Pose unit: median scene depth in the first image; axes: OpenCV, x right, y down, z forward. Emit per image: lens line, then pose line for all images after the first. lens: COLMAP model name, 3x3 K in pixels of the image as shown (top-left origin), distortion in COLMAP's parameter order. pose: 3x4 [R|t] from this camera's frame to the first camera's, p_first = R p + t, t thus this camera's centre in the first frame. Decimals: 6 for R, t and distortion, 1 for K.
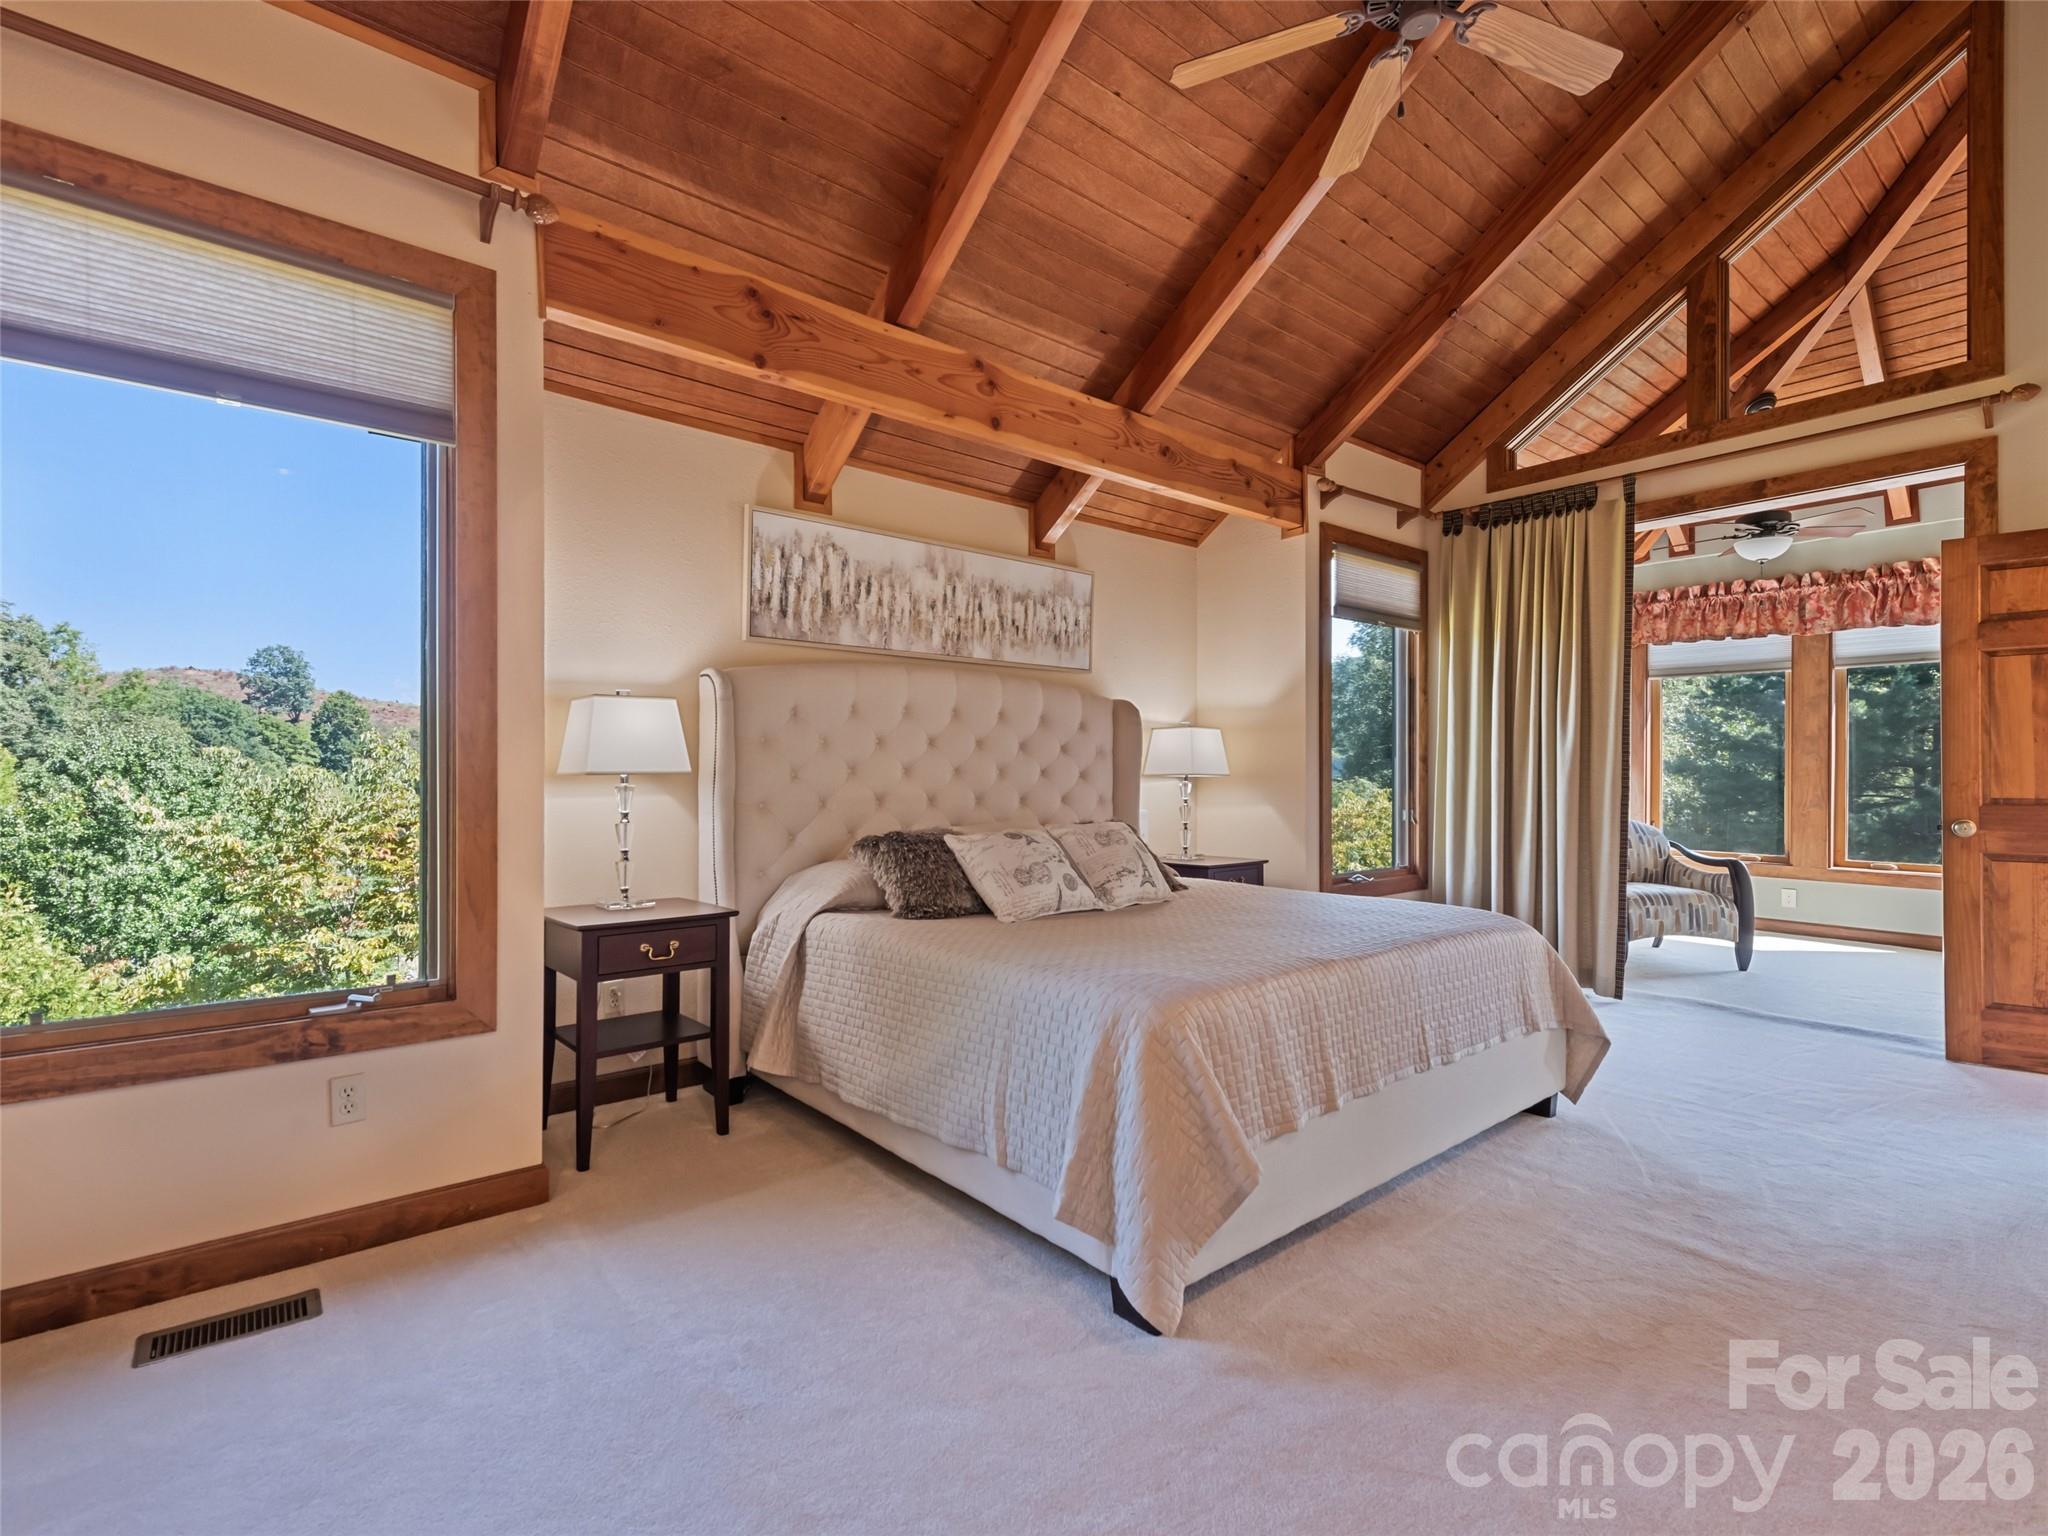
lens RADIAL K [[971.9, 0, 1005.3], [0, 971.9, 759.3], [0, 0, 1]] dist [0.015520, -0.003944]
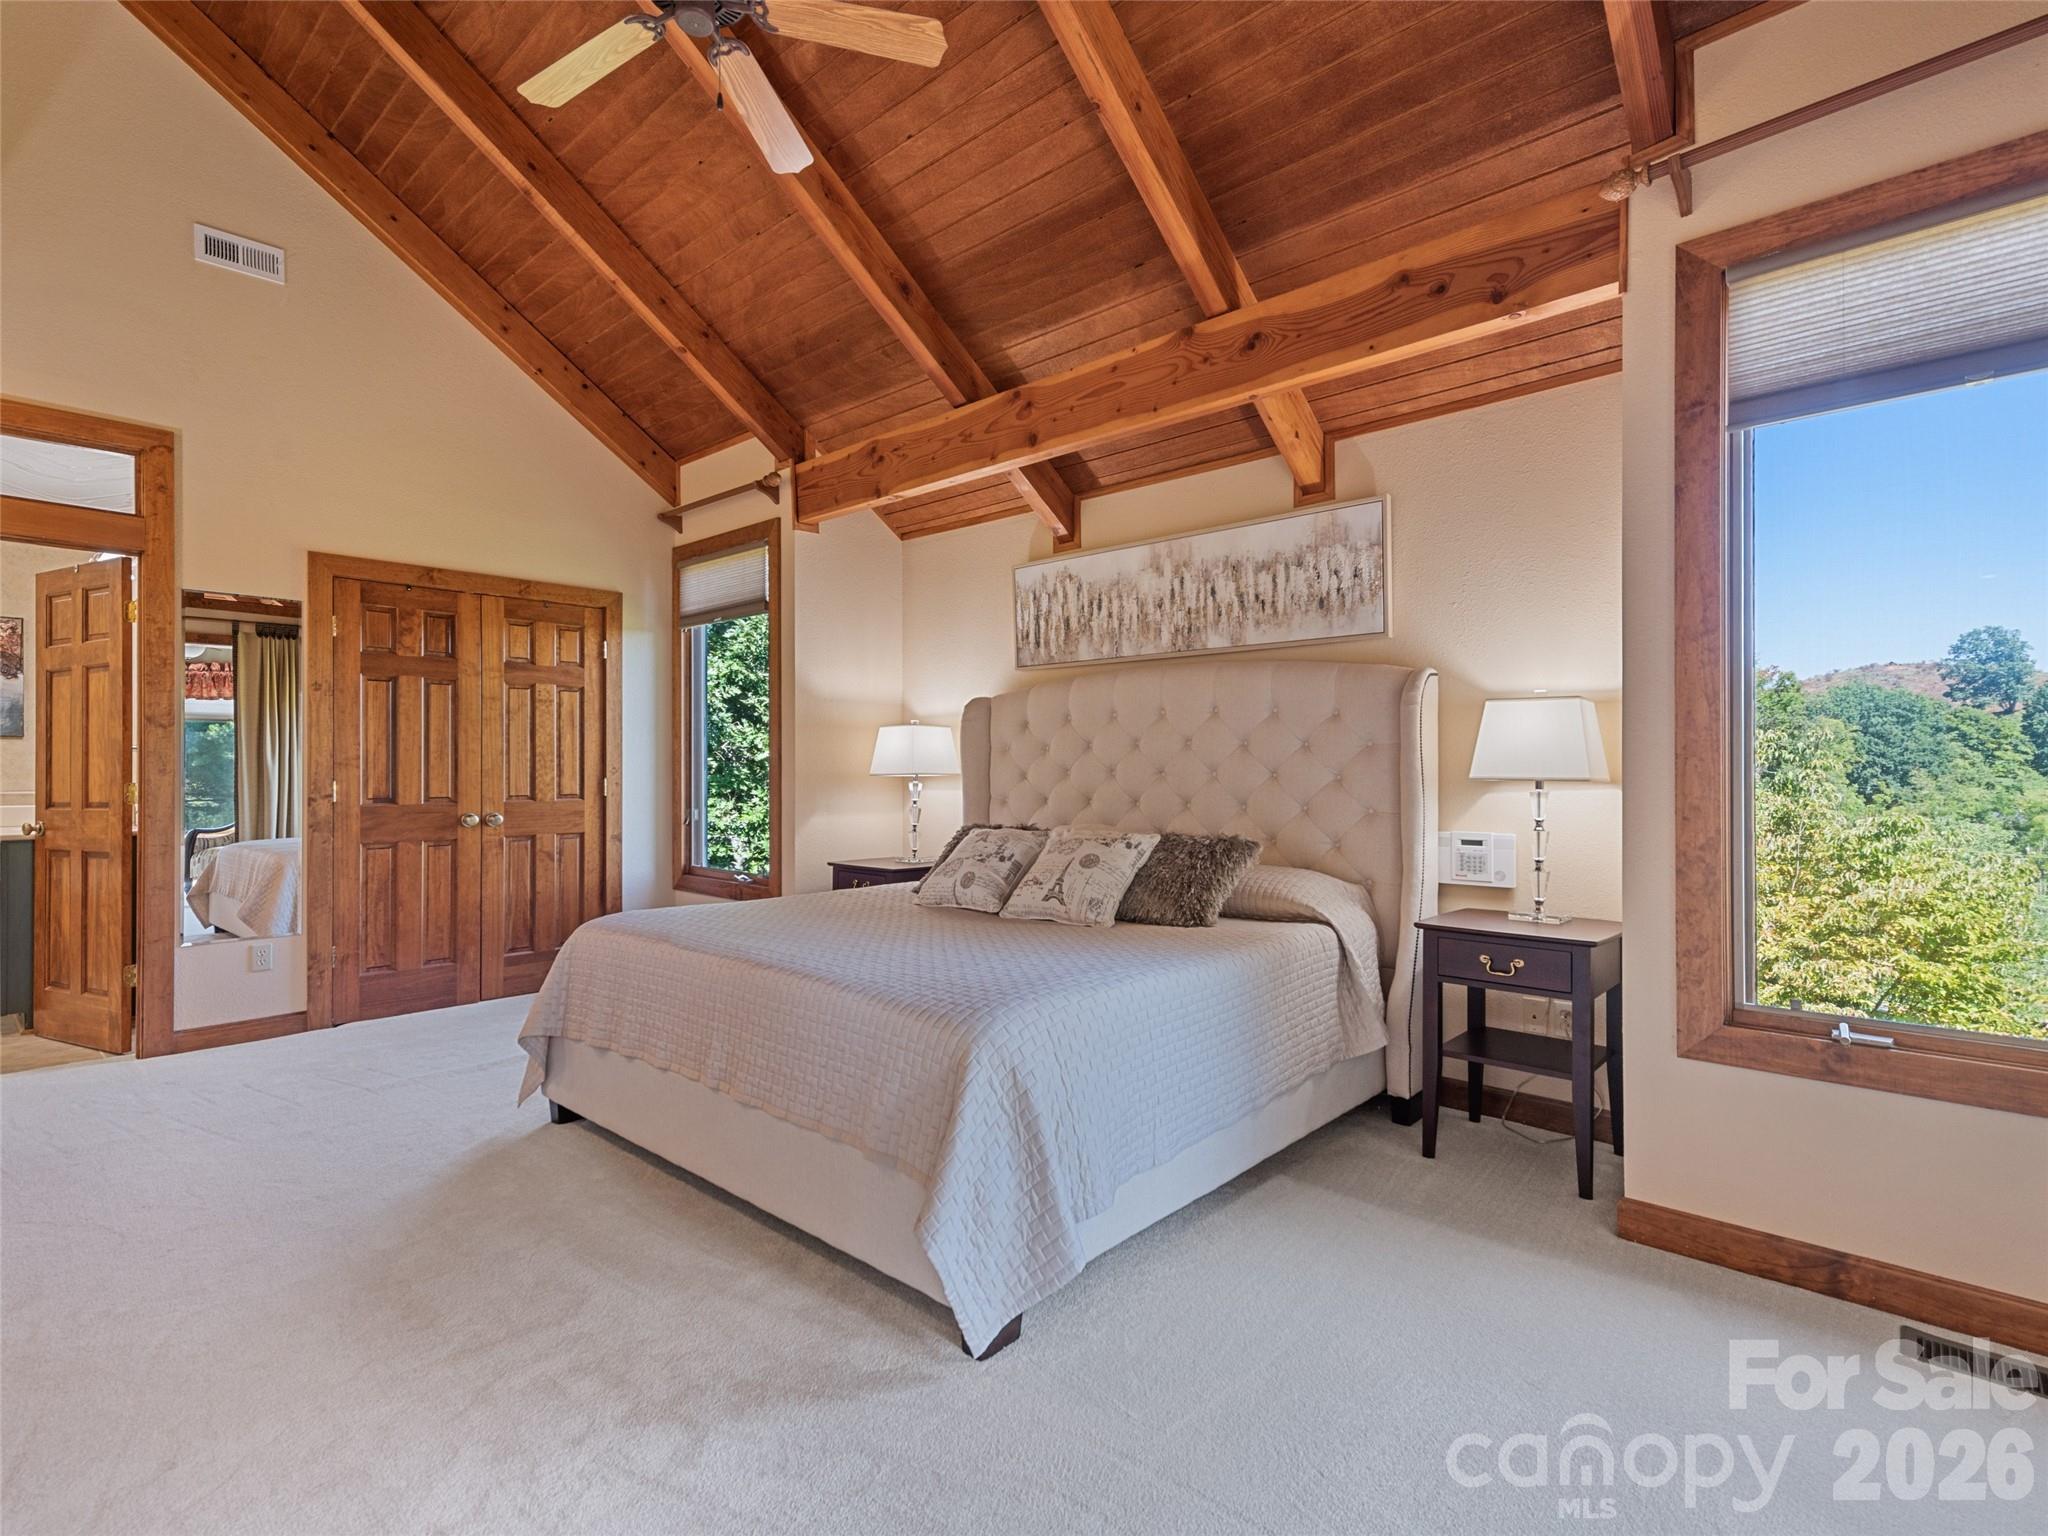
lens RADIAL K [[971.9, 0, 1014.6], [0, 971.9, 755.4], [0, 0, 1]] dist [0.015520, -0.003944]
pose [[0.131985, -0.015963, -0.991123, 0.866177], [0.013255, 0.999809, -0.014338, 0.006378], [0.991163, -0.011245, 0.132171, 0.715397]]
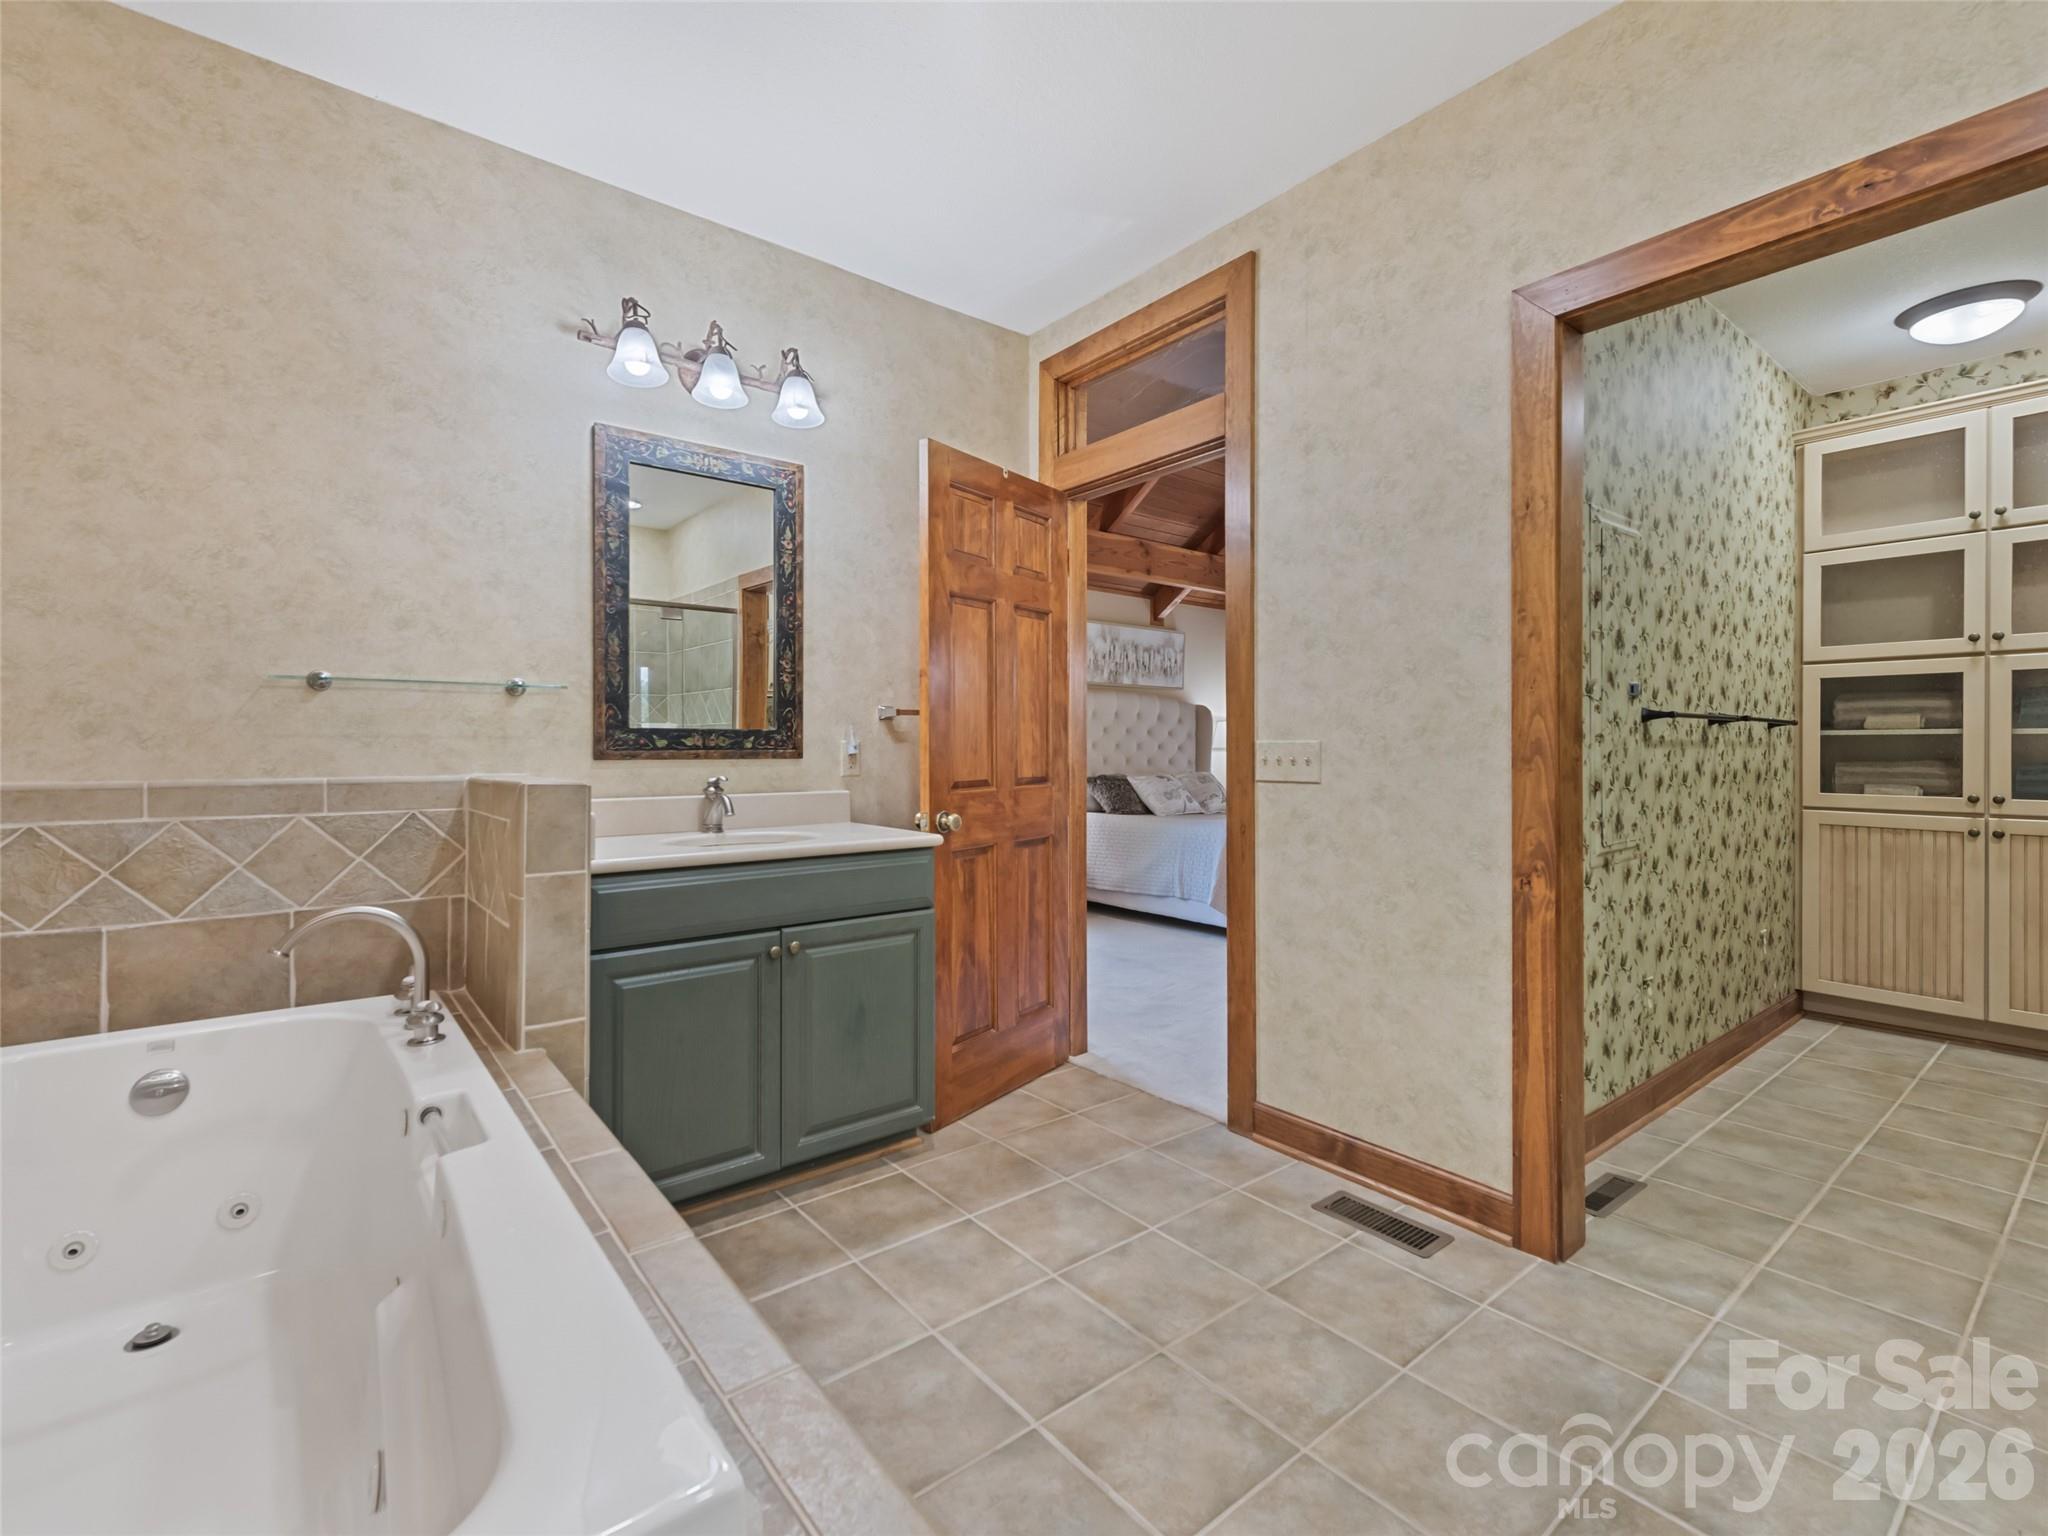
lens RADIAL K [[921.9, 0, 1018.1], [0, 921.9, 751.8], [0, 0, 1]] dist [0.004513, -0.001018]
pose [[0.999915, -0.003466, -0.012606, -0.215449], [0.003645, 0.999893, 0.014173, -0.002000], [0.012555, -0.014218, 0.999820, -0.762231]]
